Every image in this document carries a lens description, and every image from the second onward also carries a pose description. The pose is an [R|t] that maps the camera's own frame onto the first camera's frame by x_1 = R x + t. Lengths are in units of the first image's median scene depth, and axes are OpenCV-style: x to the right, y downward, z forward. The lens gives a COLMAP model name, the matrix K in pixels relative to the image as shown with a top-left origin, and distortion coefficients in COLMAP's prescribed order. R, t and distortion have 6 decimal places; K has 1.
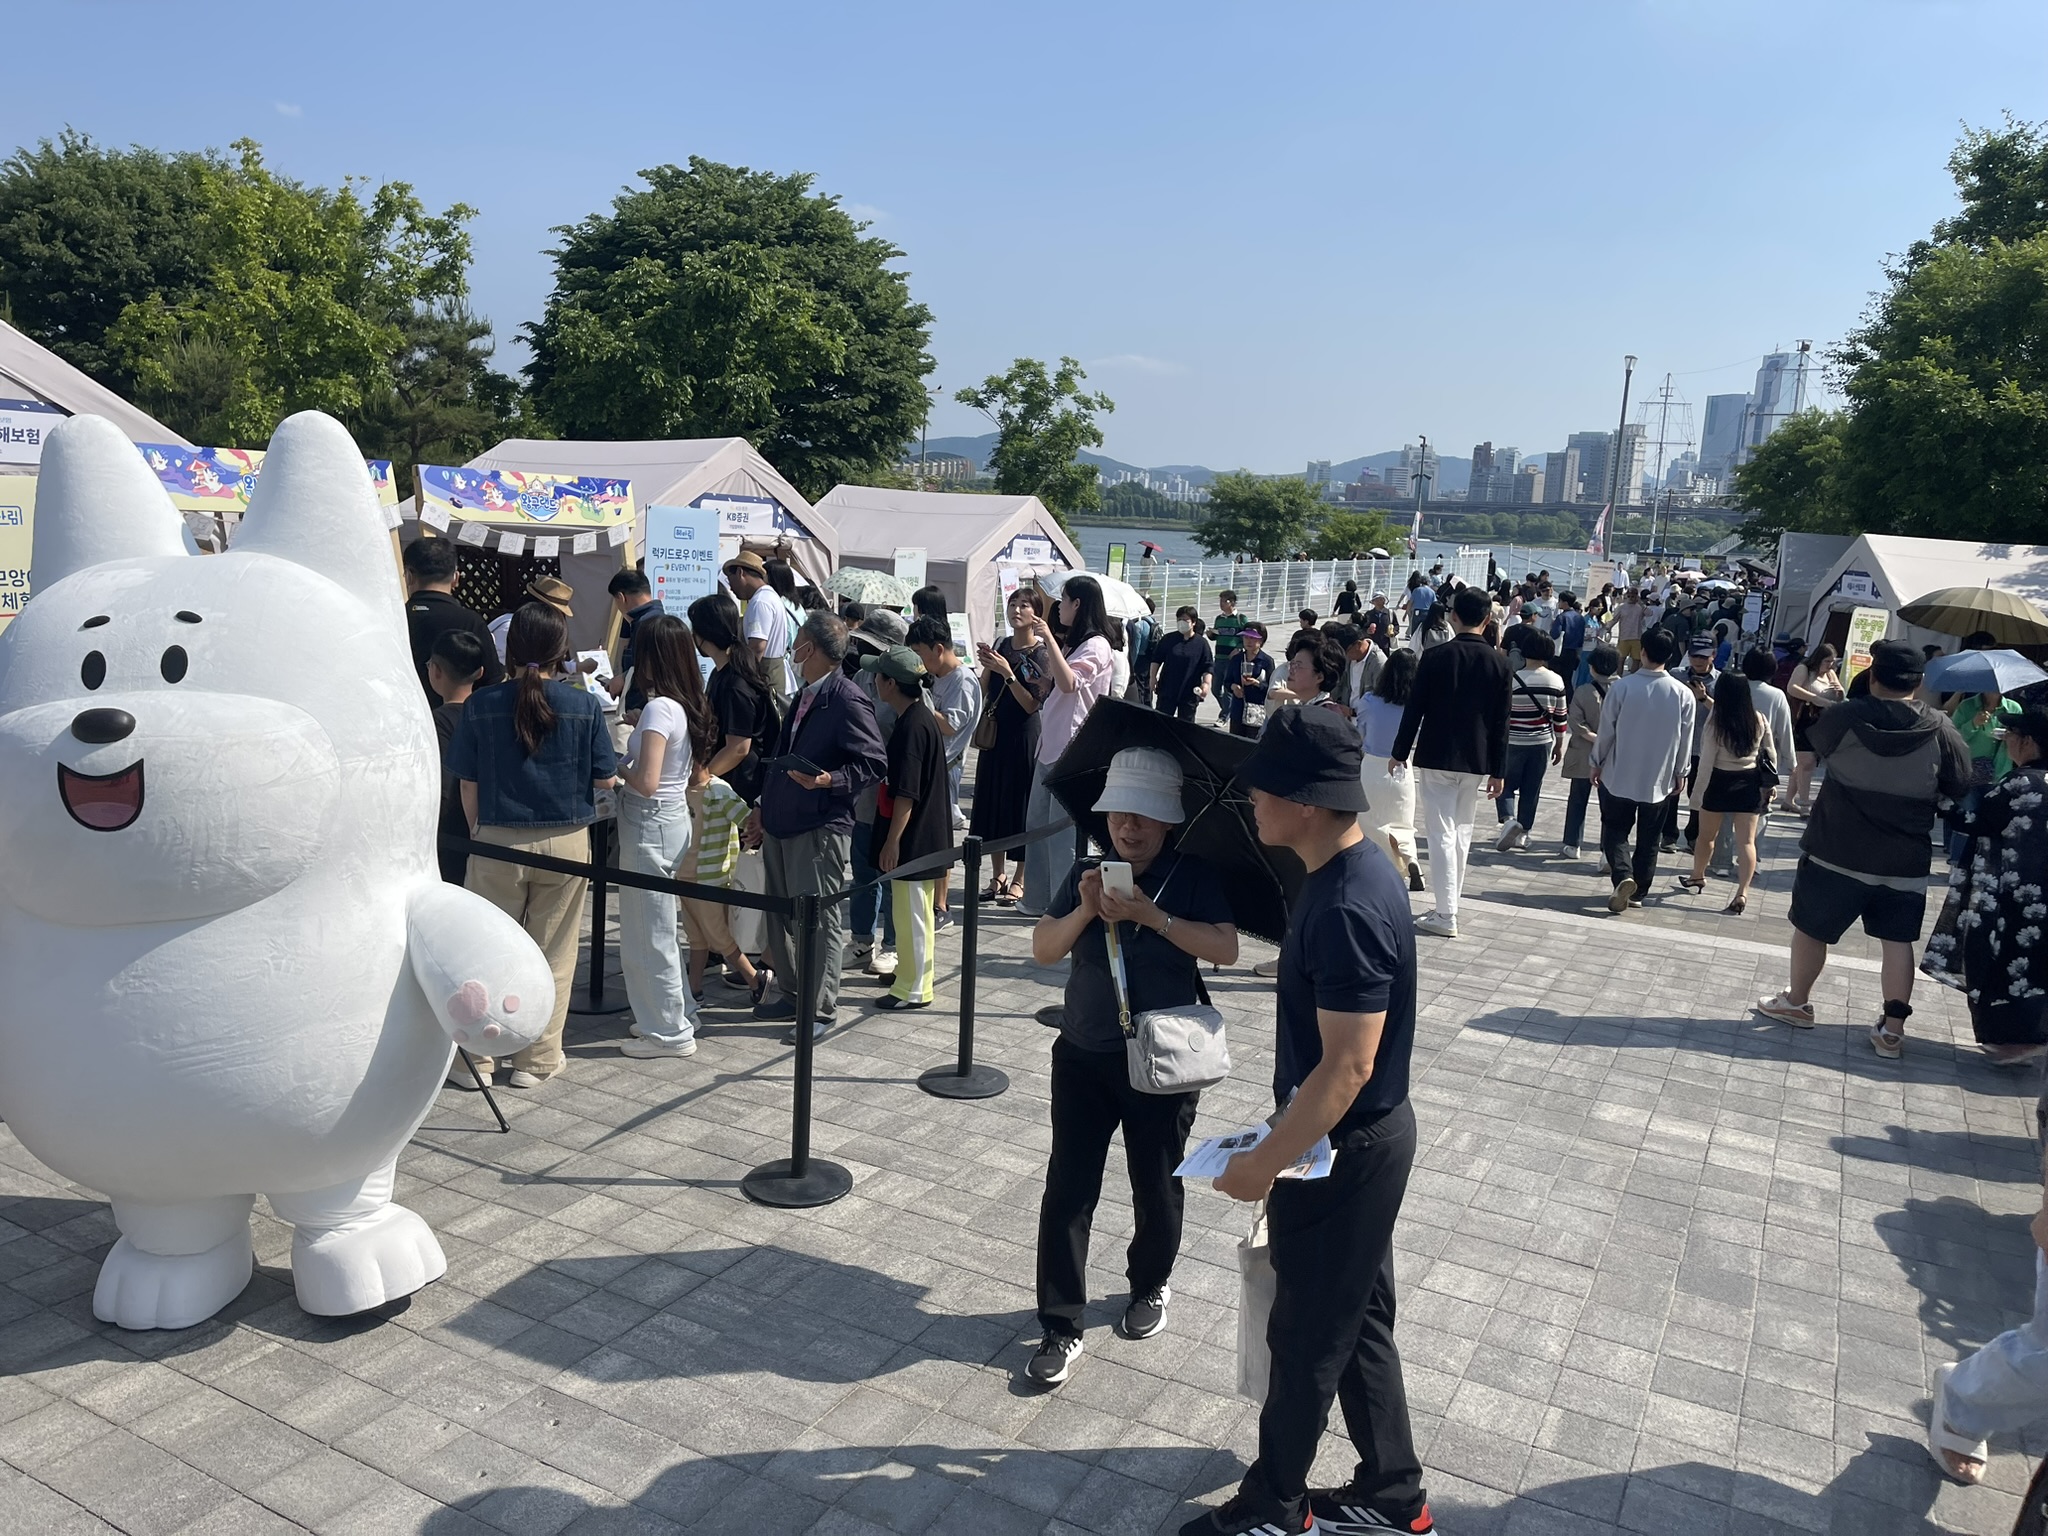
lens RADIAL K [[1556.7, 0, 1019.3], [0, 1556.7, 767.4], [0, 0, 1]] dist [0.033308, -0.033175]
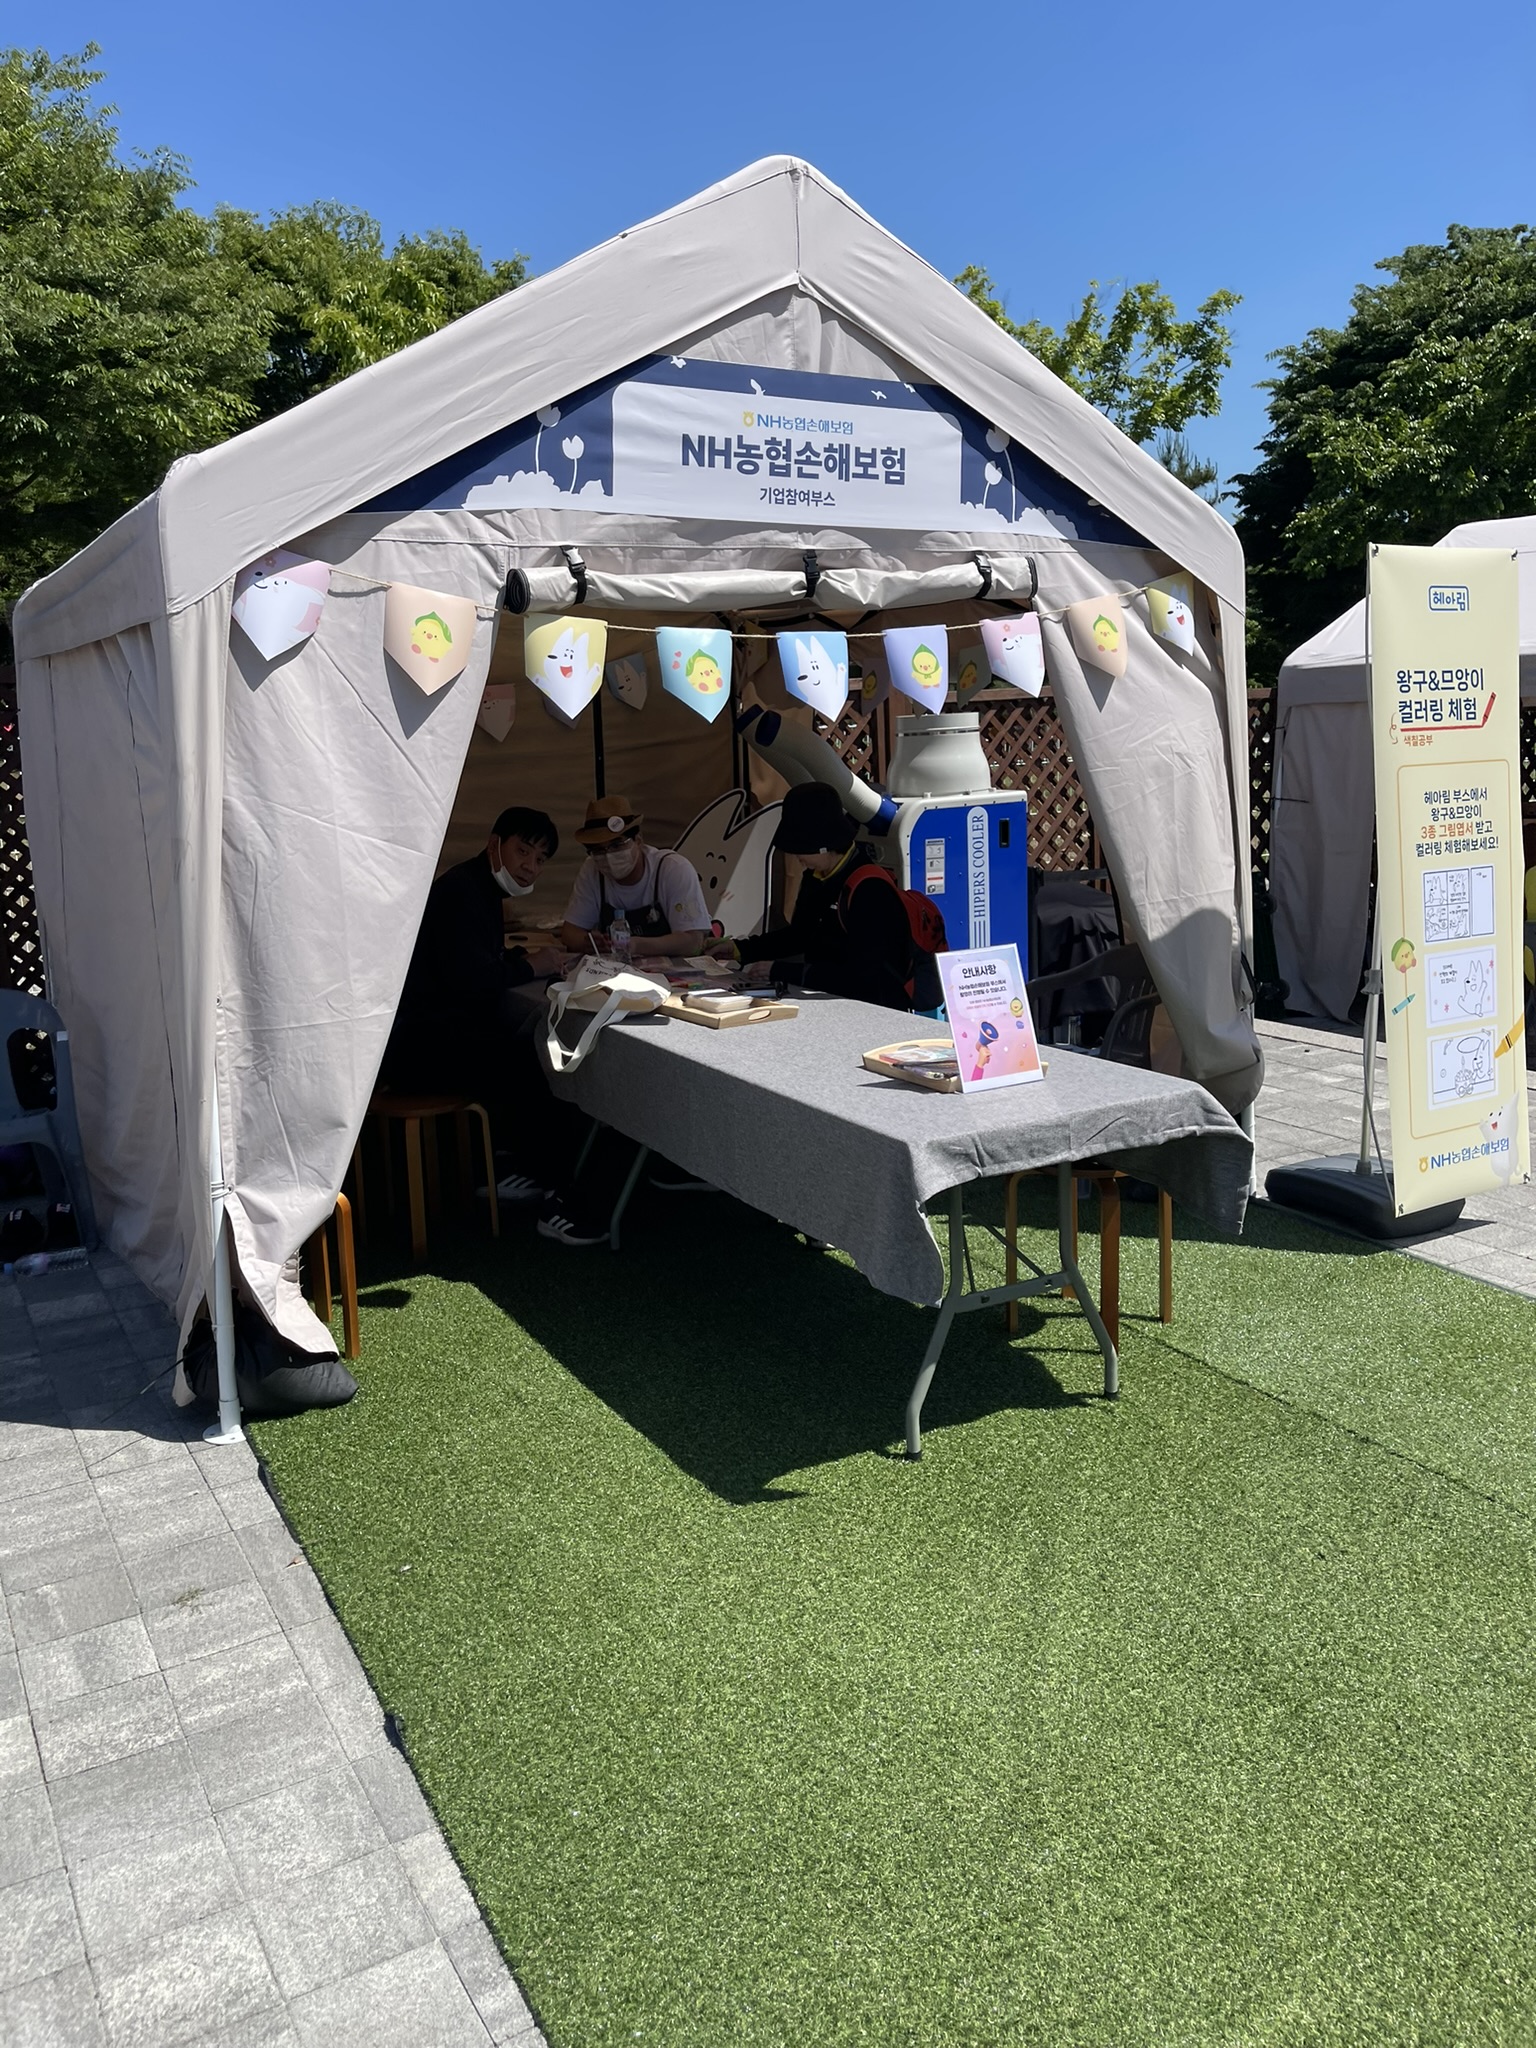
lens RADIAL K [[1556.7, 0, 780.3], [0, 1556.7, 1003.3], [0, 0, 1]] dist [0.033308, -0.033175]
pose [[0.862267, 0.015439, -0.506218, -0.113472], [-0.003252, 0.999683, 0.024949, -0.019229], [0.506443, -0.019866, 0.862045, 0.163600]]
